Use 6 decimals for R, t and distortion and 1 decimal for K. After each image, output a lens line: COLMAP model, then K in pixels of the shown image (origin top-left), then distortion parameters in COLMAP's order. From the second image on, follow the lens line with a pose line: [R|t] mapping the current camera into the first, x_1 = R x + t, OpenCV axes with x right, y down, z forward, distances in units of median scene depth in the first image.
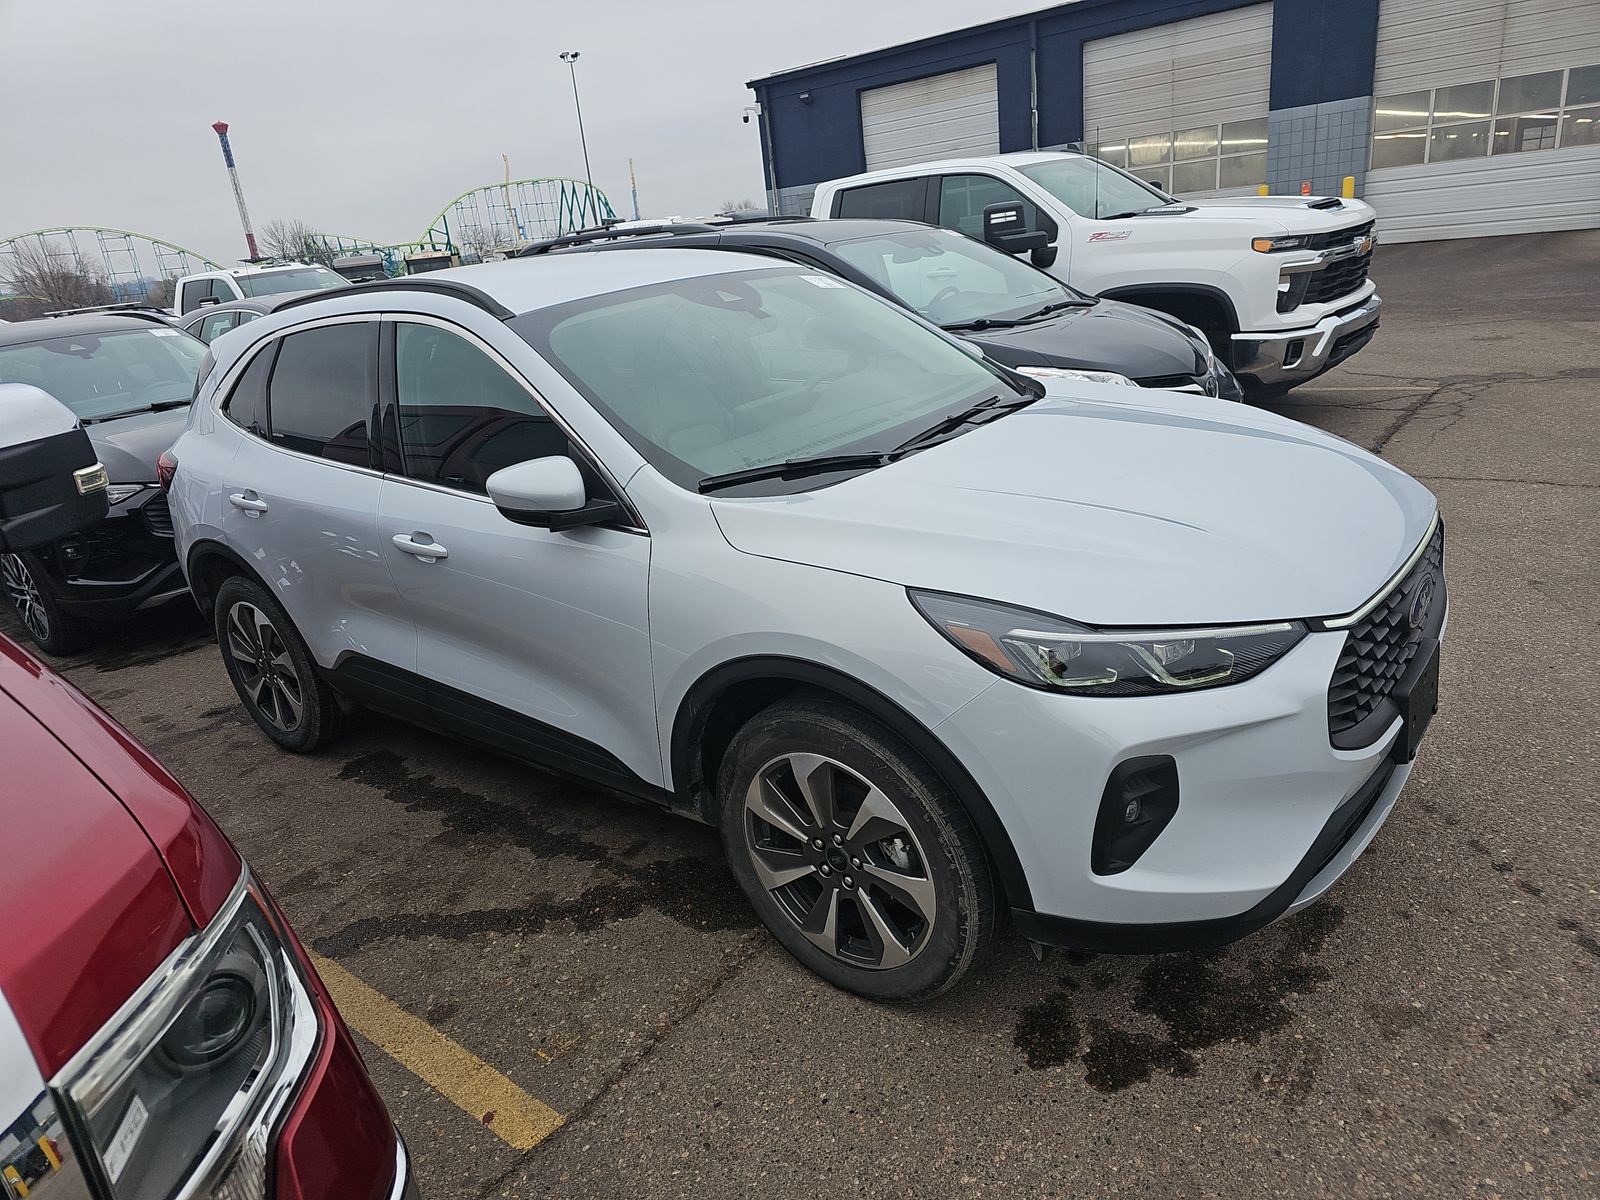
lens RADIAL K [[1061.7, 0, 788.2], [0, 1061.7, 614.6], [0, 0, 1]] dist [0.031703, -0.018792]
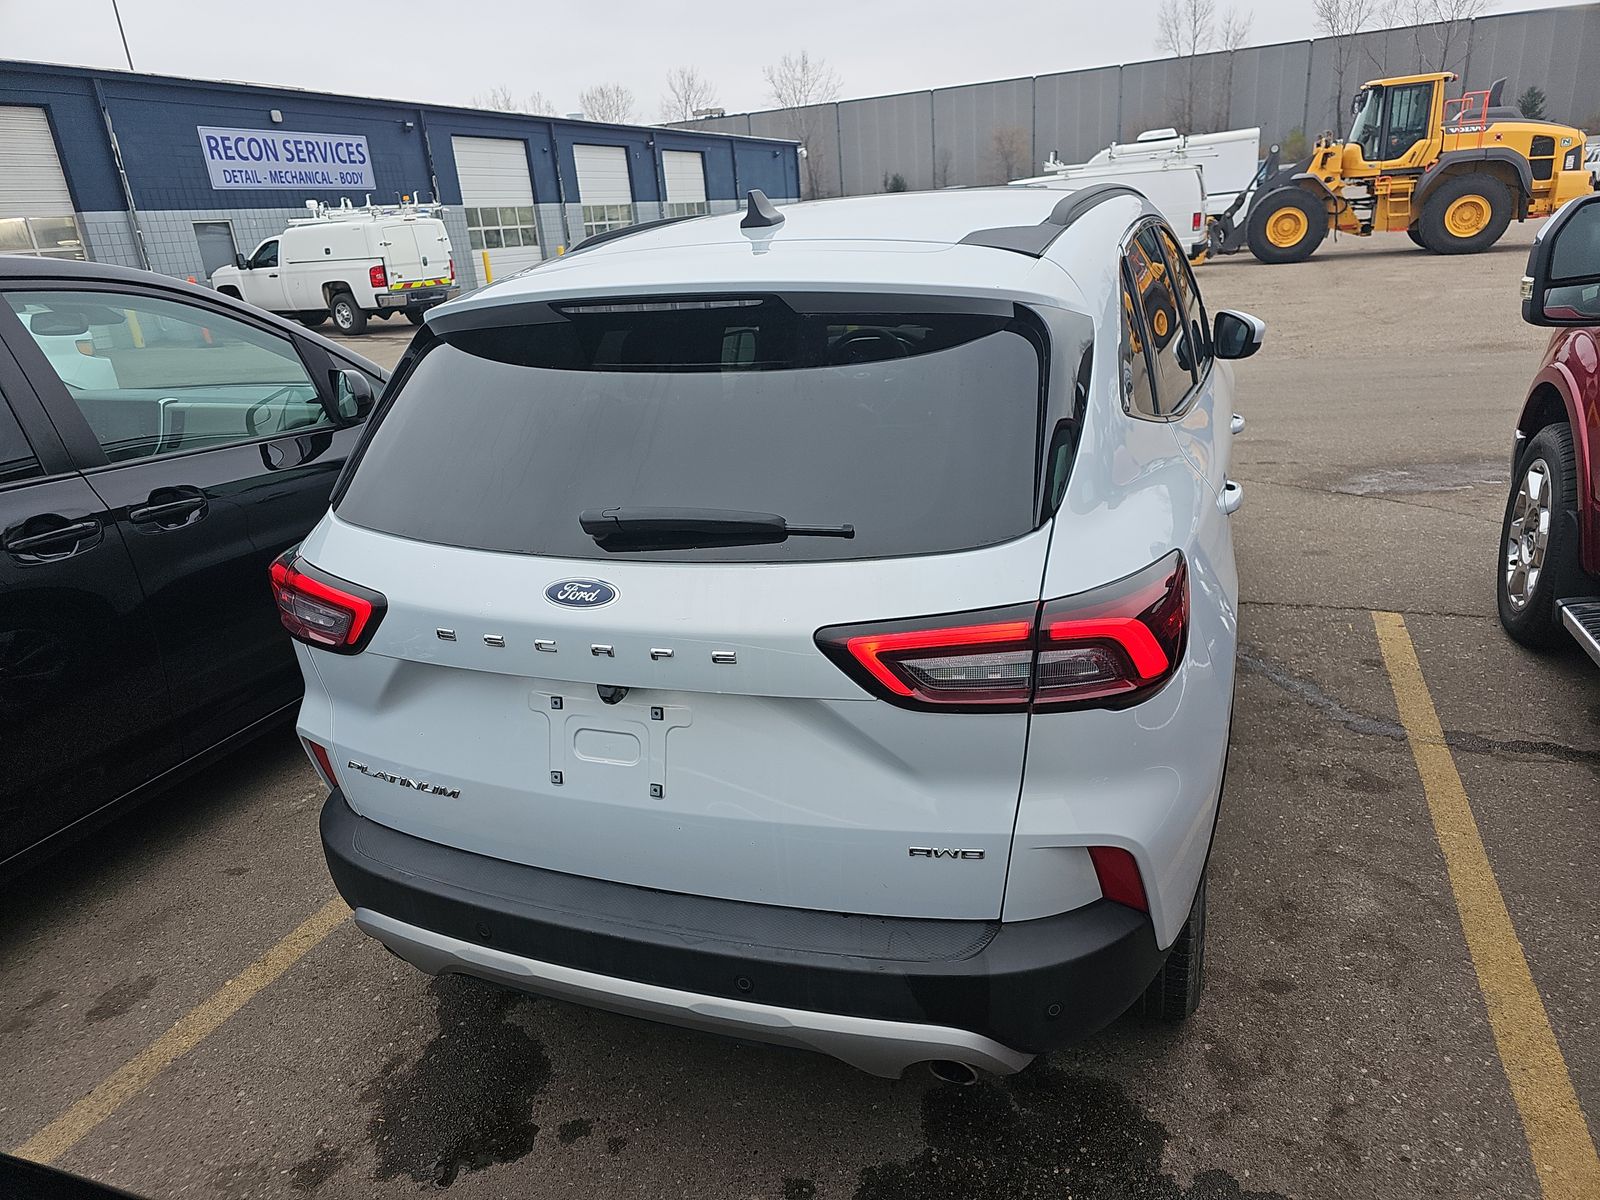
lens RADIAL K [[1061.7, 0, 790.0], [0, 1061.7, 609.5], [0, 0, 1]] dist [0.031703, -0.018792]
pose [[-0.304626, -0.186405, 0.934054, -1.190713], [0.431345, 0.847338, 0.309775, -0.412487], [-0.849202, 0.497265, -0.177716, 1.565583]]
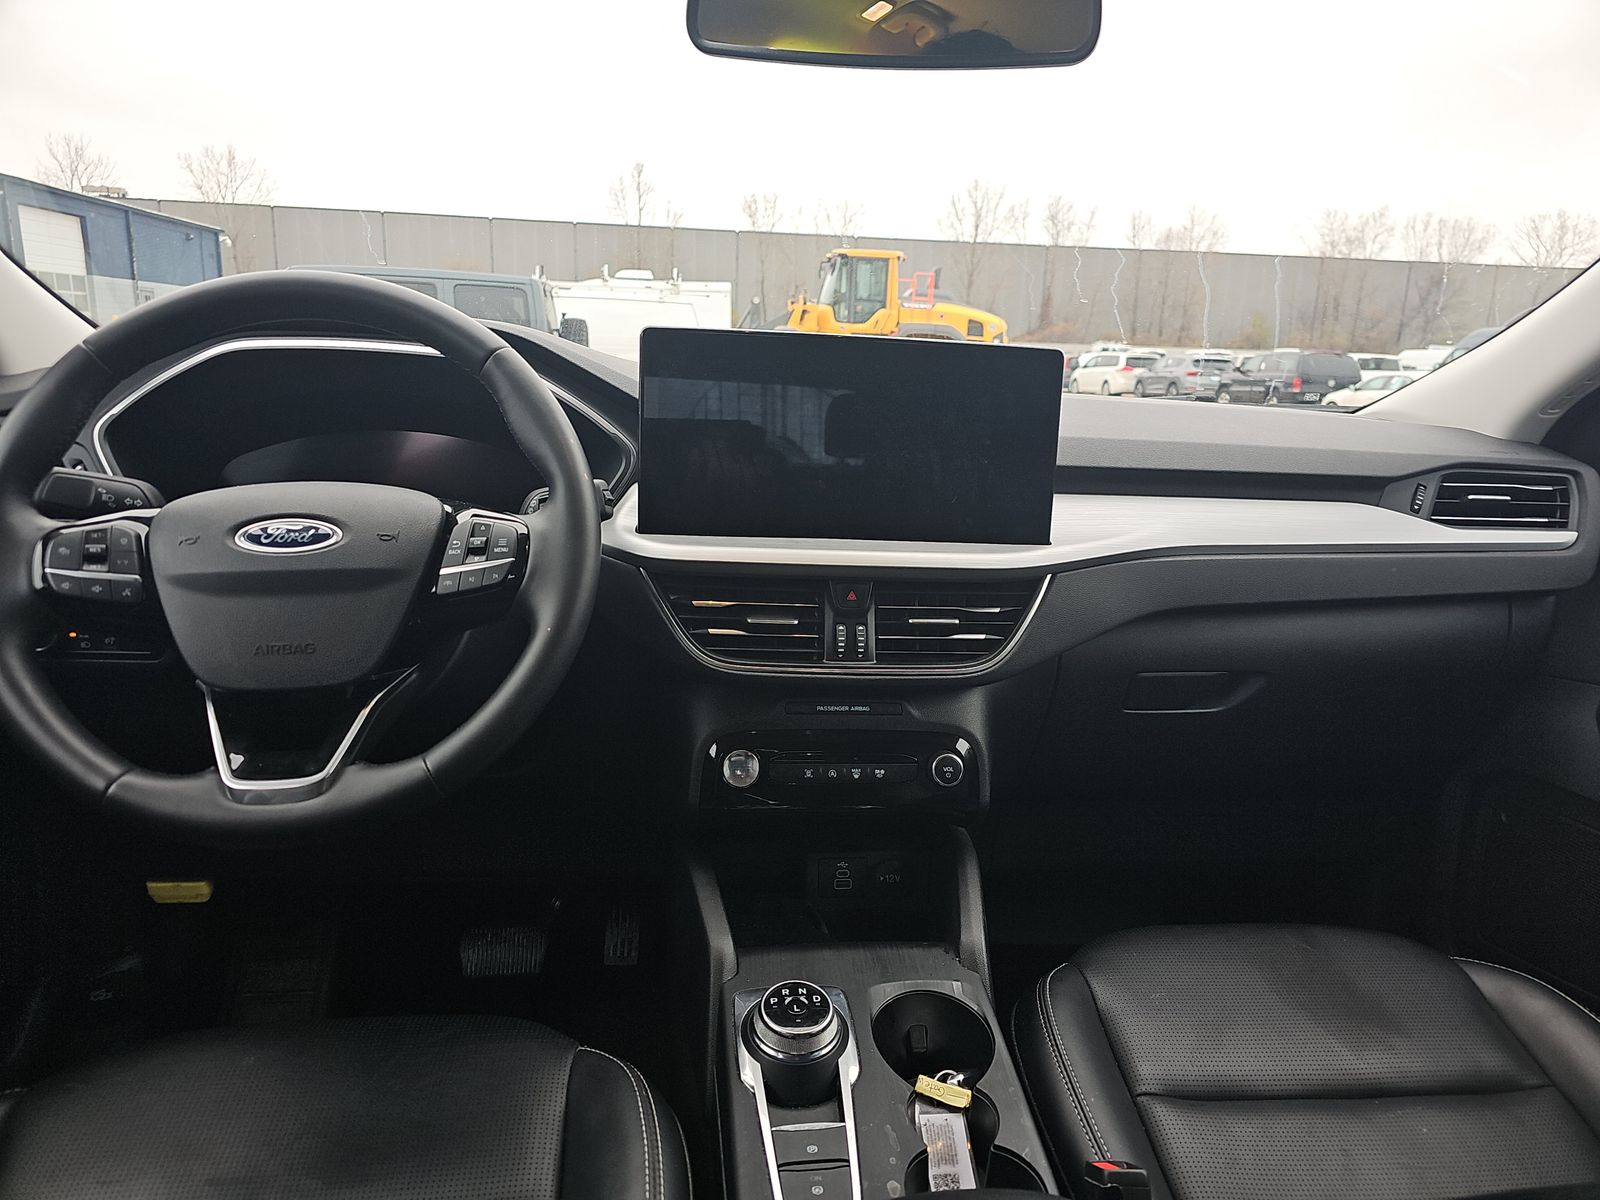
lens RADIAL K [[1061.7, 0, 806.7], [0, 1061.7, 594.5], [0, 0, 1]] dist [0.031703, -0.018792]
pose [[-0.726181, -0.060992, 0.684793, -0.197888], [0.281628, 0.882261, 0.377229, -0.261969], [-0.627173, 0.466793, -0.623504, 1.201253]]
